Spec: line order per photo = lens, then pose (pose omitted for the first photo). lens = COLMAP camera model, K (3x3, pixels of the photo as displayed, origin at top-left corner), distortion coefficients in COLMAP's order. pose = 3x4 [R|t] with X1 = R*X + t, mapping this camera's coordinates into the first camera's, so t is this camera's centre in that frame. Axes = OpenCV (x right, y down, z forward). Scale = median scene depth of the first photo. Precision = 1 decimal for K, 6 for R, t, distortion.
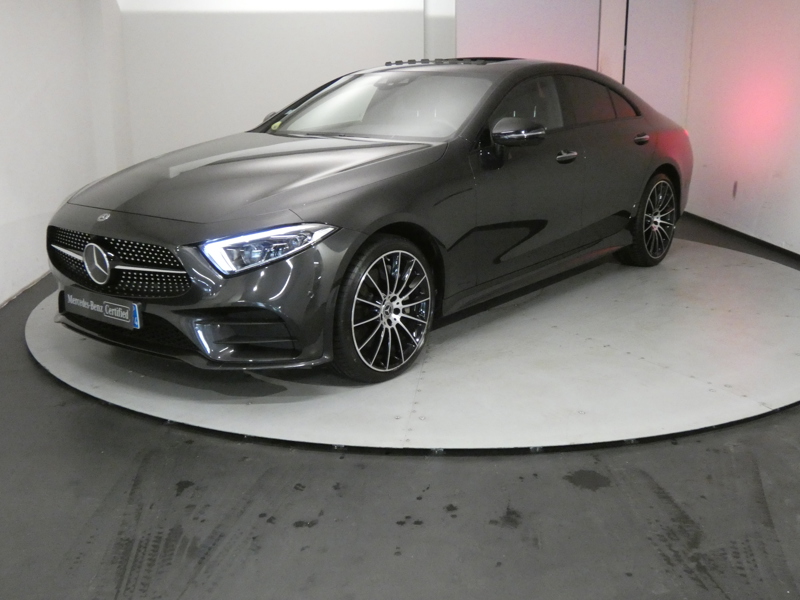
lens RADIAL K [[849.7, 0, 380.9], [0, 849.7, 292.0], [0, 0, 1]] dist [0.015433, 0.000000]
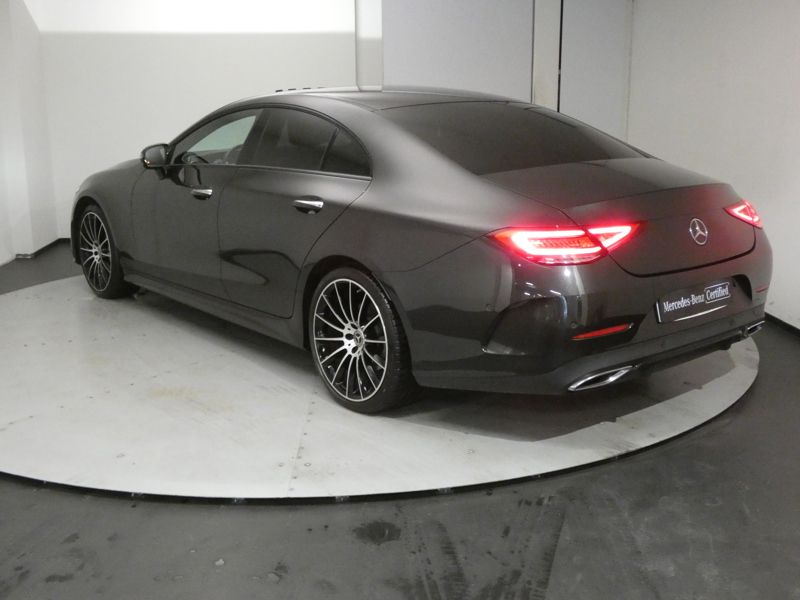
lens RADIAL K [[891.6, 0, 402.4], [0, 891.6, 297.7], [0, 0, 1]] dist [0.027660, 0.000000]
pose [[0.999859, 0.006985, -0.015245, 0.270369], [-0.007402, 0.999595, -0.027478, -0.010855], [0.015047, 0.027587, 0.999506, 0.008406]]
